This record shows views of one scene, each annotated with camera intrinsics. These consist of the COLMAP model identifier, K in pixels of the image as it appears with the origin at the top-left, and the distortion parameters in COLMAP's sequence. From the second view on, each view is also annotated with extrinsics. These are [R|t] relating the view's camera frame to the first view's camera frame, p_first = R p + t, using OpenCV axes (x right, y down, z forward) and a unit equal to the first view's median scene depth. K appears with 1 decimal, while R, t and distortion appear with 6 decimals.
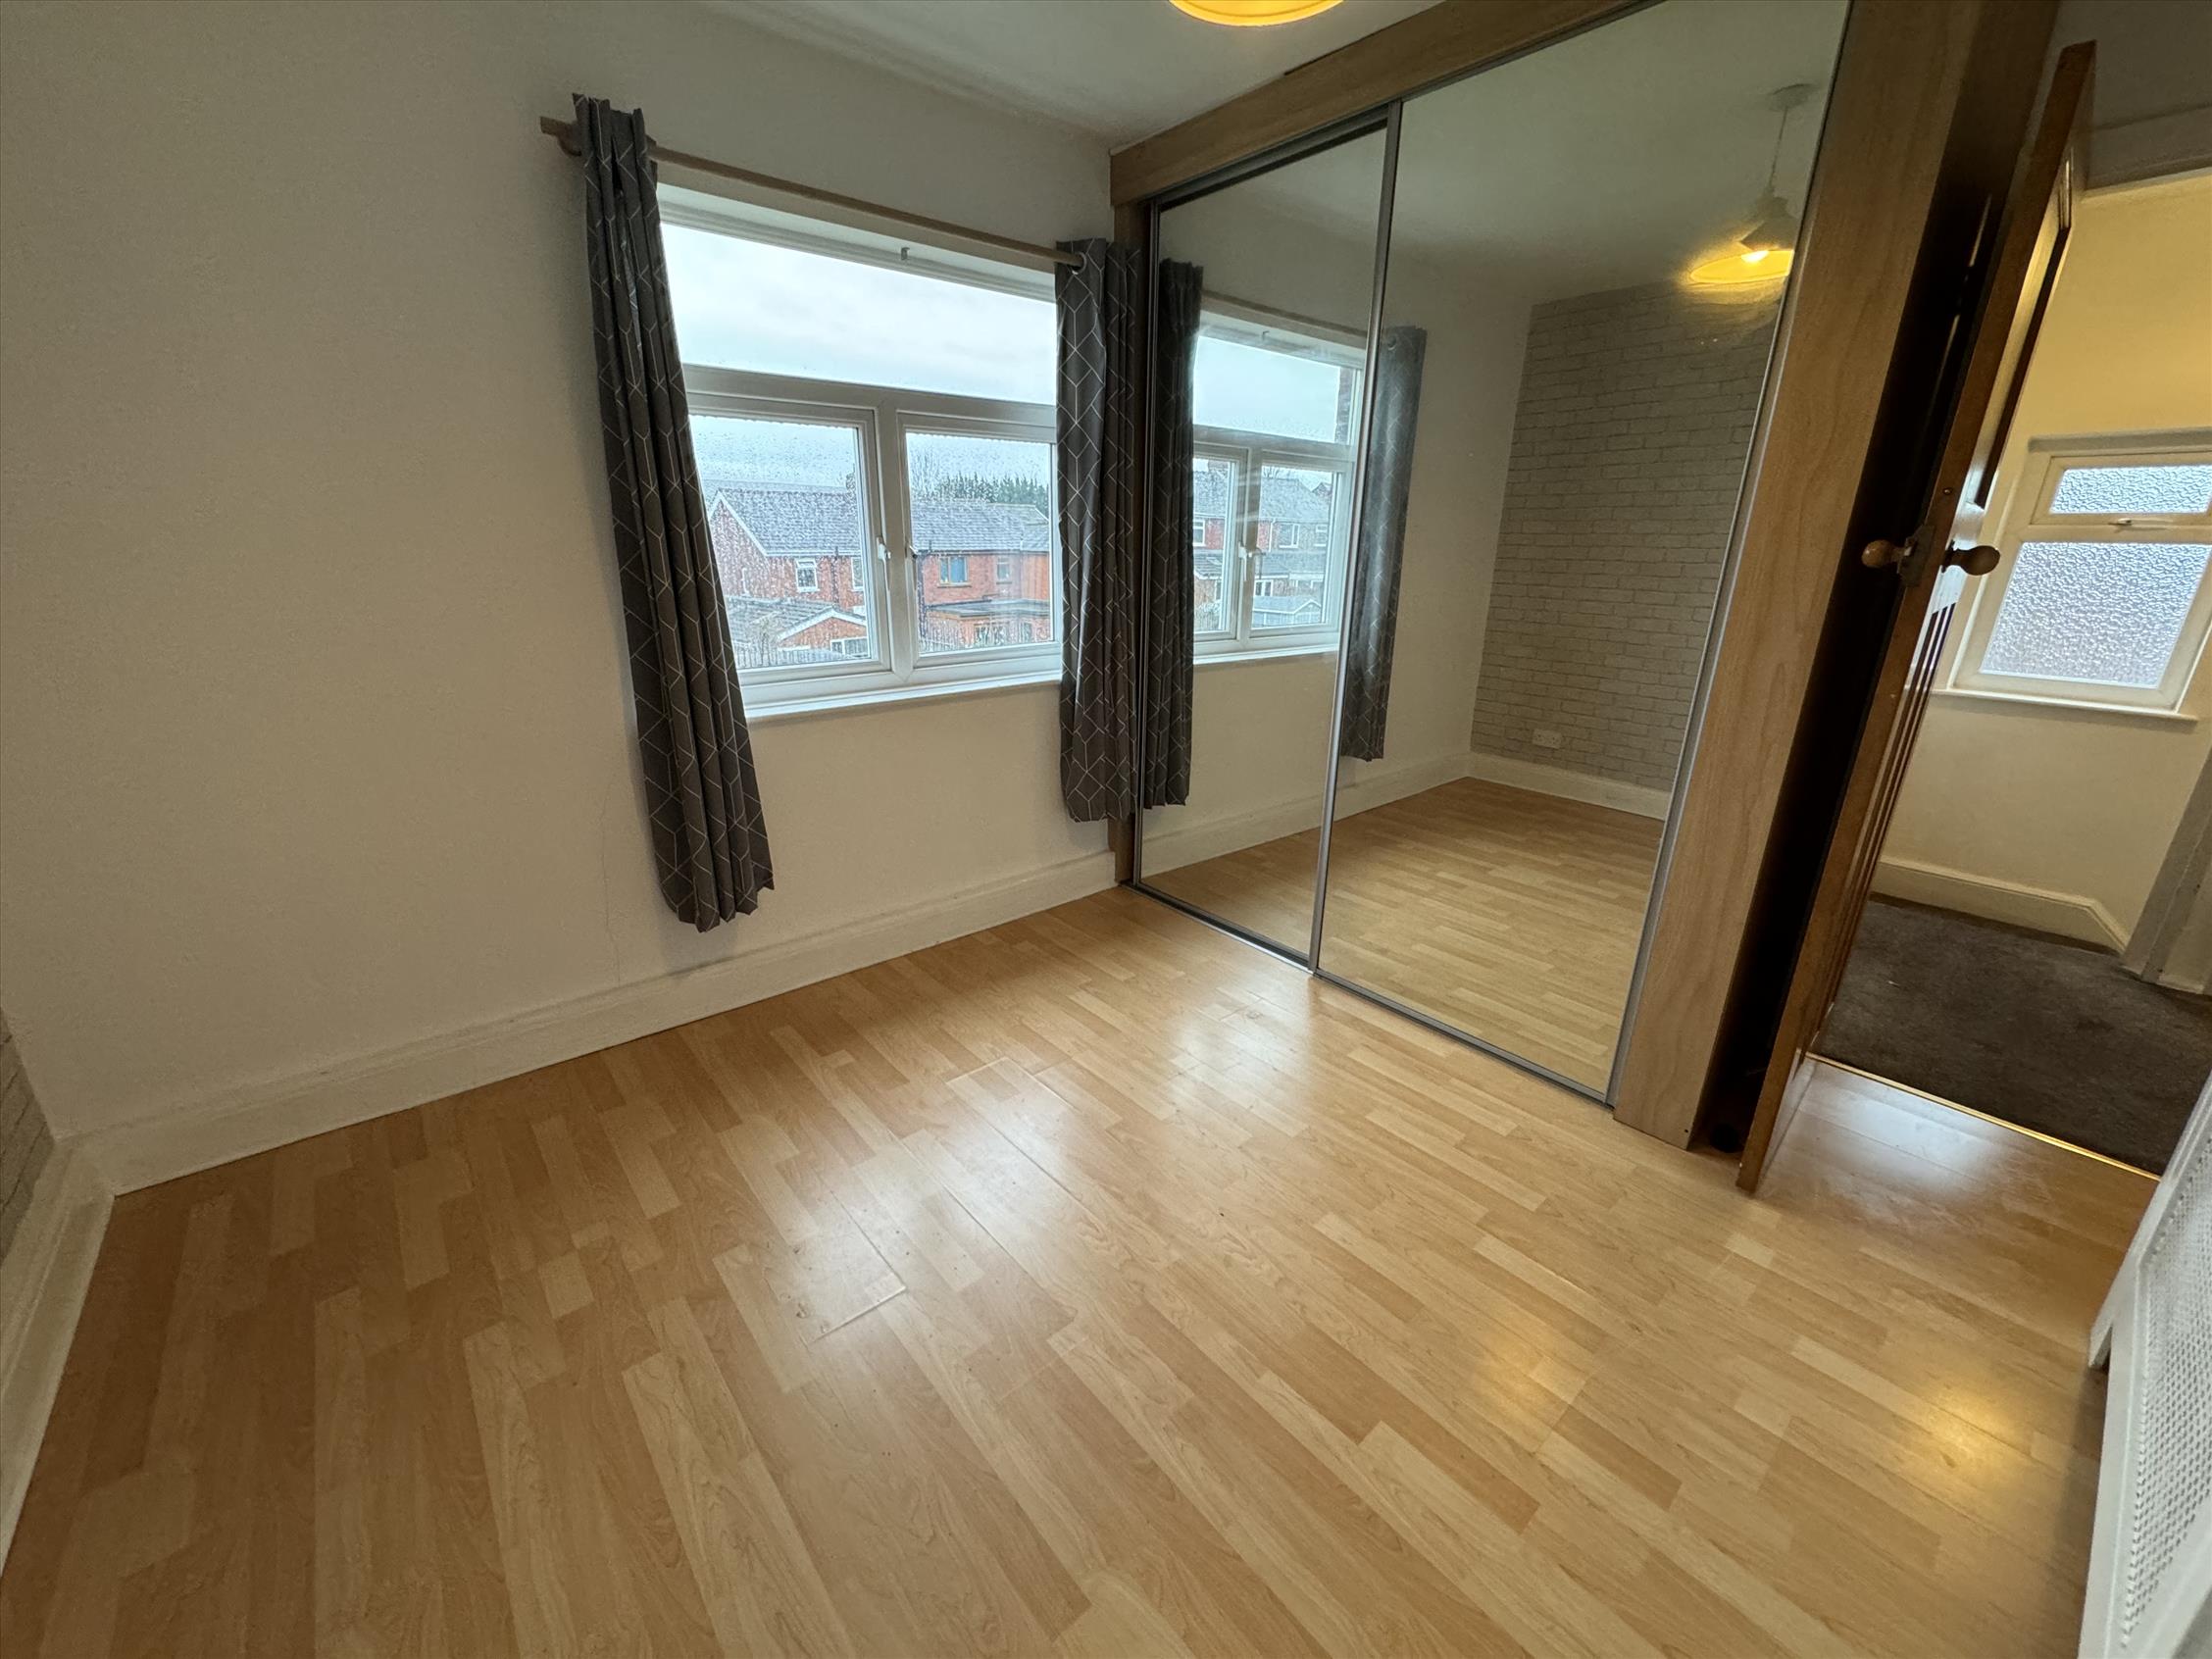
lens RADIAL K [[878.6, 0, 1103.8], [0, 878.6, 827.0], [0, 0, 1]] dist [-0.003274, -0.000046]
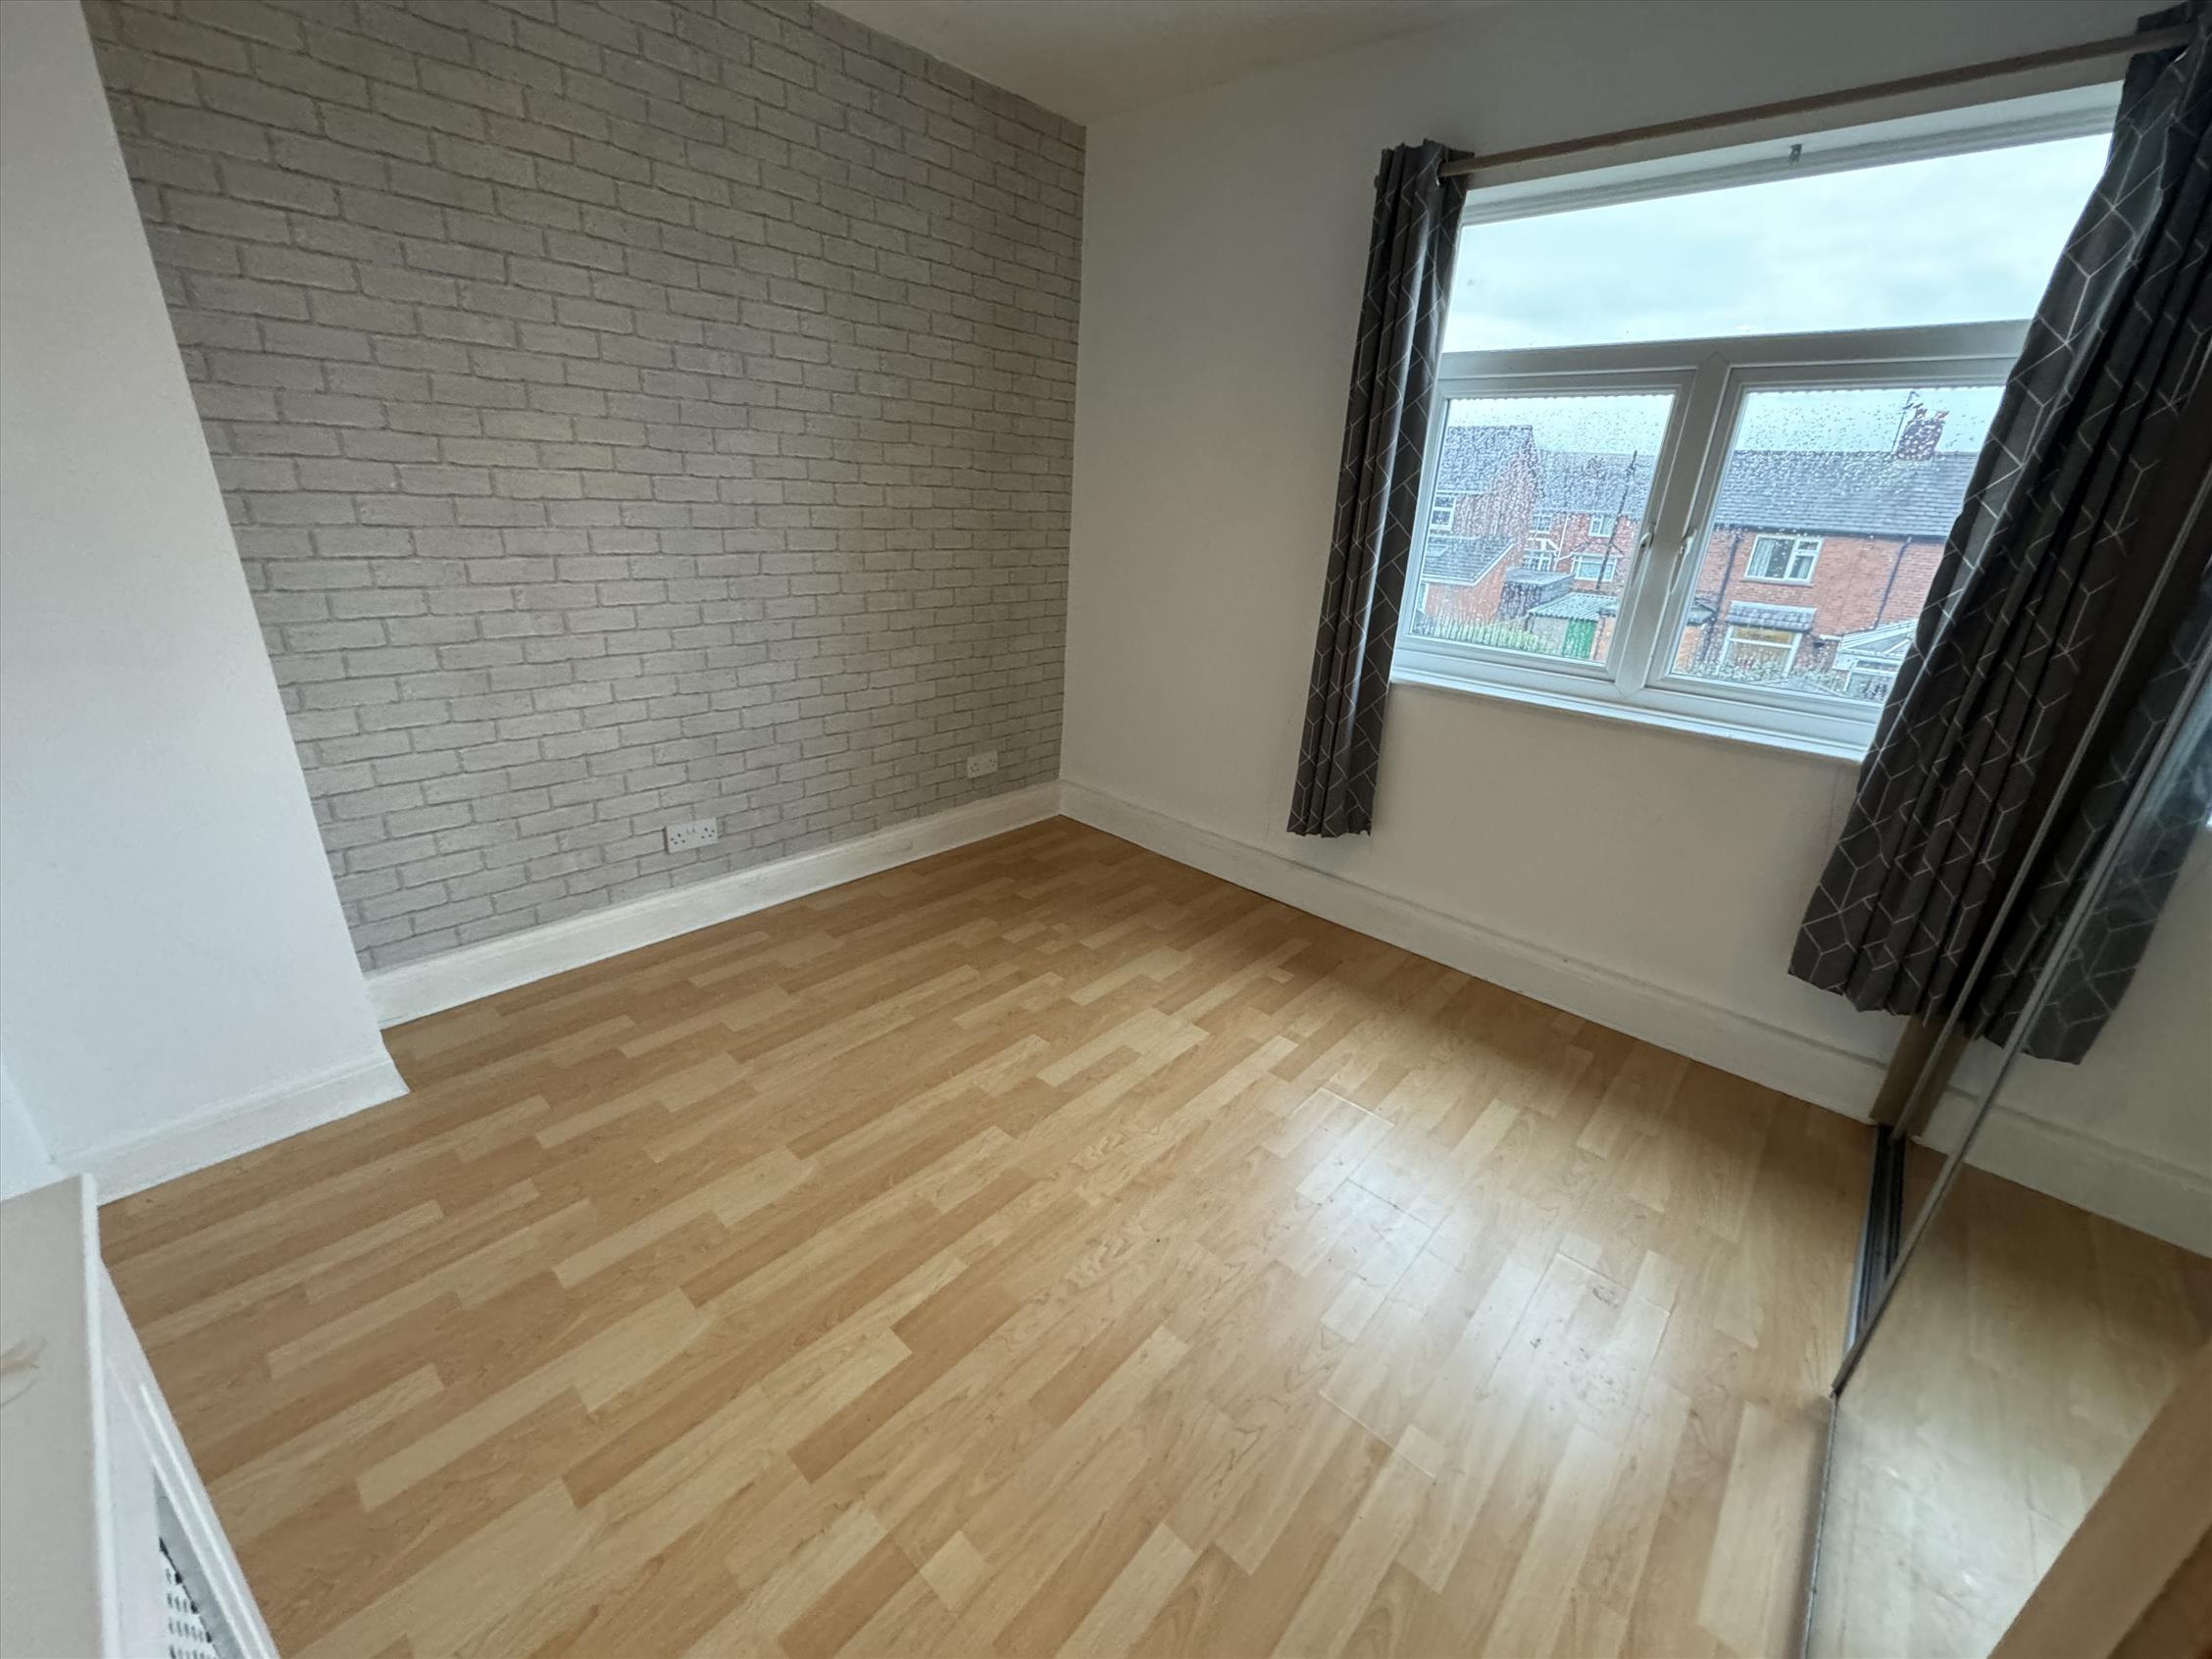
lens RADIAL K [[878.6, 0, 1103.8], [0, 878.6, 827.0], [0, 0, 1]] dist [-0.003274, -0.000046]
pose [[0.131655, 0.354501, -0.925741, 0.625657], [-0.360337, 0.887101, 0.288459, -0.143042], [0.923485, 0.295601, 0.244531, 0.448438]]
